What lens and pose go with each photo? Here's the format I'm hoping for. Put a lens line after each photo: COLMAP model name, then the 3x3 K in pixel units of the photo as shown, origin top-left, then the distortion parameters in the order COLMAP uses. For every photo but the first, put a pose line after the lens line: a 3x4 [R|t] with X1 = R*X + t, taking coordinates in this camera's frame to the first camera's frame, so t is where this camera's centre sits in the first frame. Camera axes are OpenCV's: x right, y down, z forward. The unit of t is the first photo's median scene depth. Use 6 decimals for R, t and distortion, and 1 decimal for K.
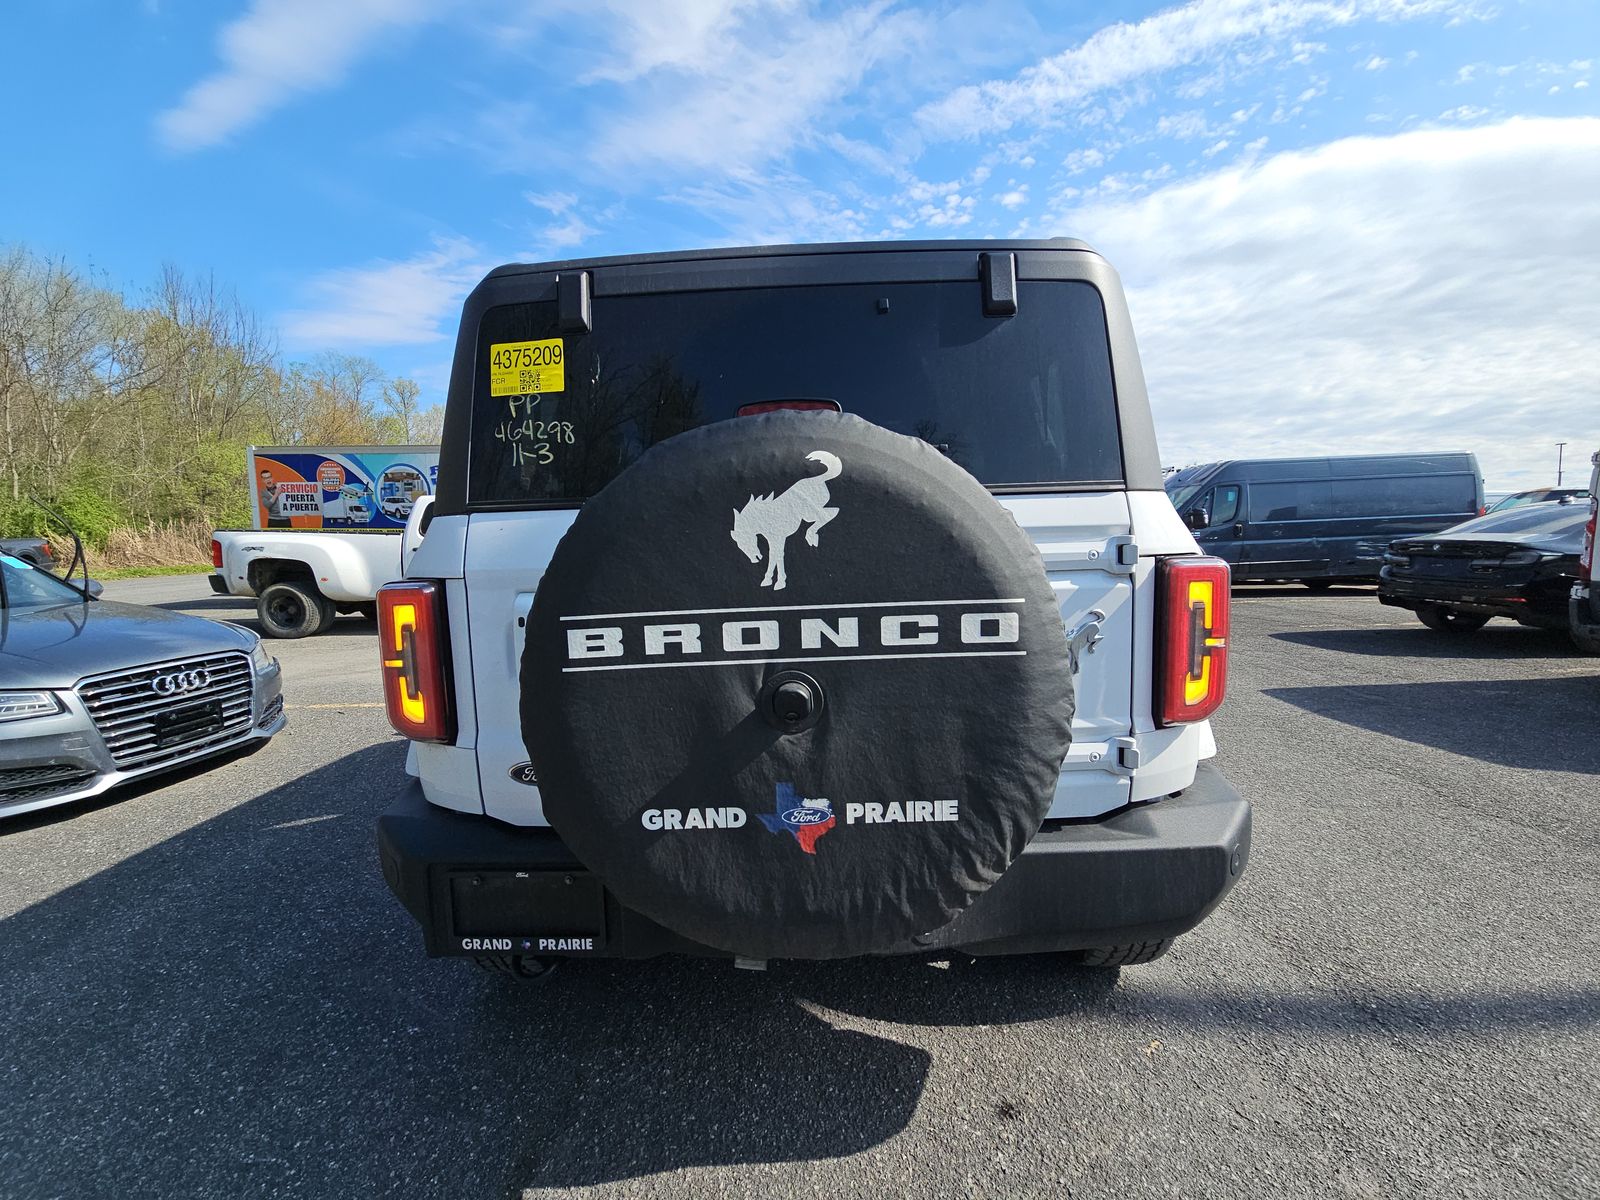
lens RADIAL K [[620.9, 0, 799.8], [0, 620.9, 586.2], [0, 0, 1]] dist [0.019899, -0.019600]
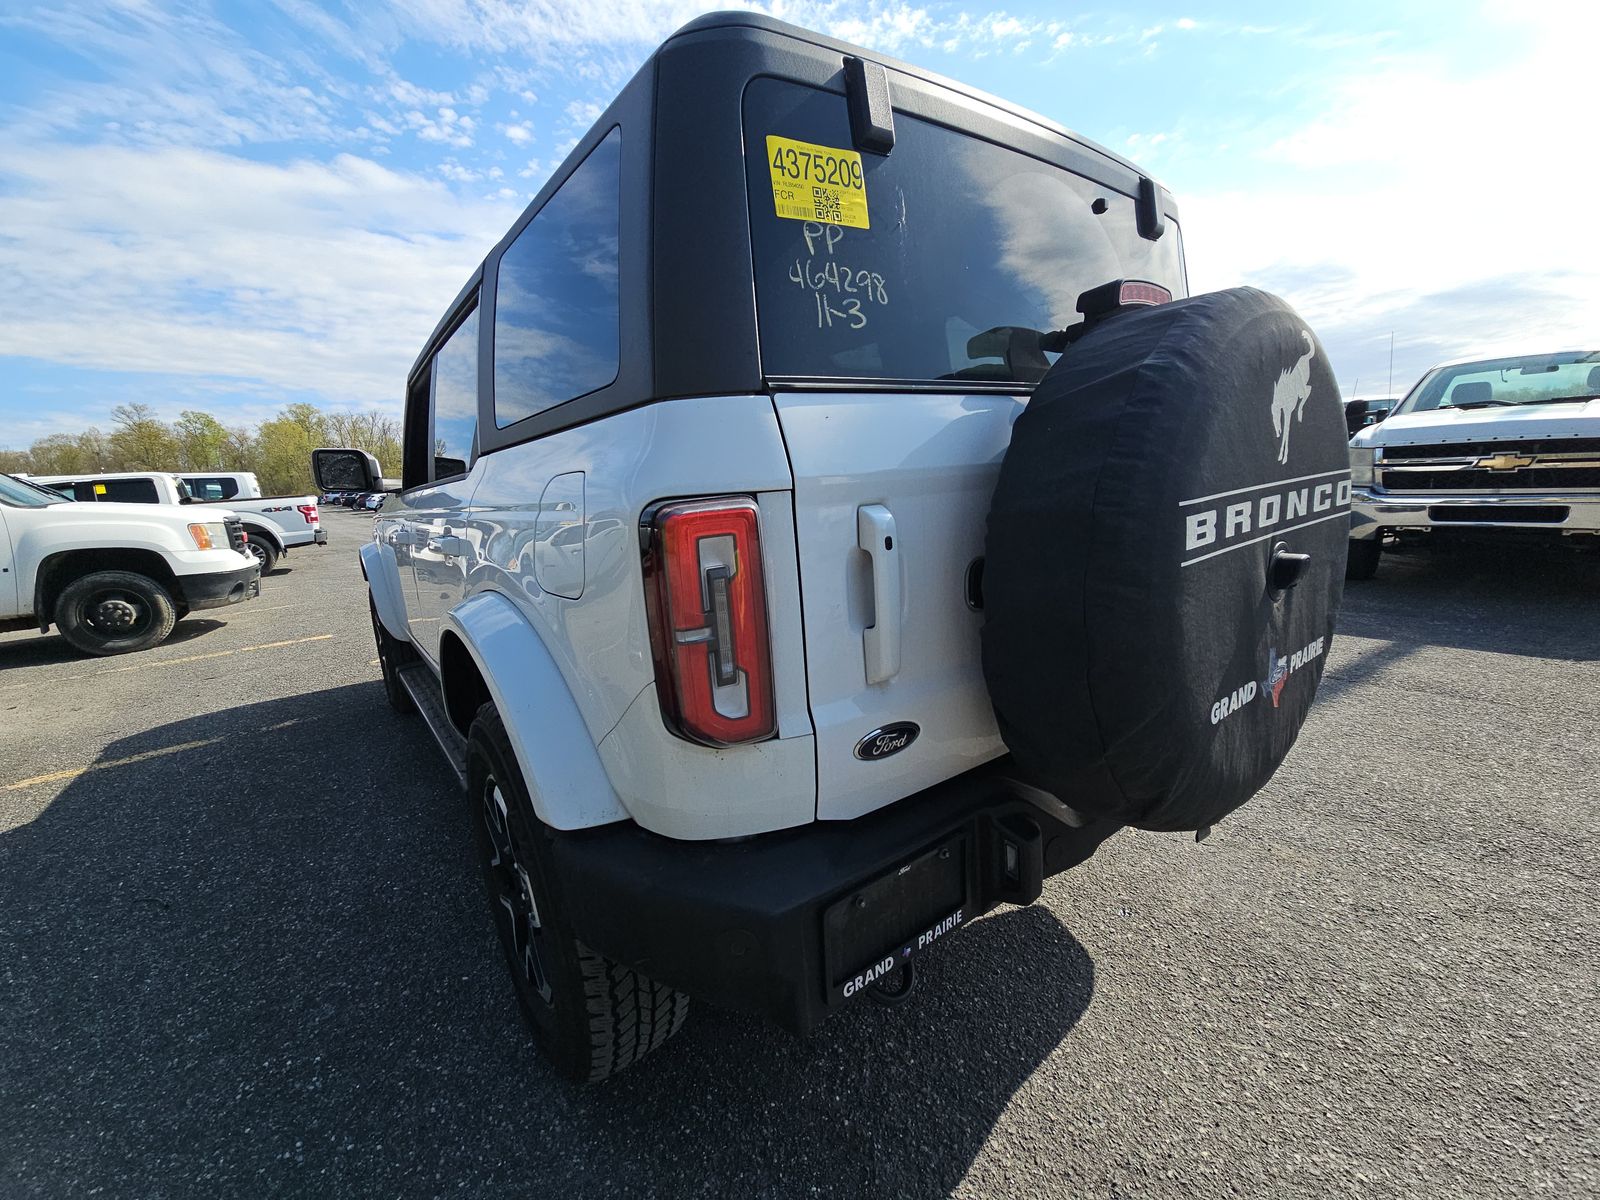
lens RADIAL K [[620.9, 0, 799.8], [0, 620.9, 586.2], [0, 0, 1]] dist [0.019899, -0.019600]
pose [[0.801774, -0.126922, 0.583994, -0.922047], [0.087306, 0.991580, 0.095642, 0.026402], [-0.591216, -0.025697, 0.806104, 0.441603]]
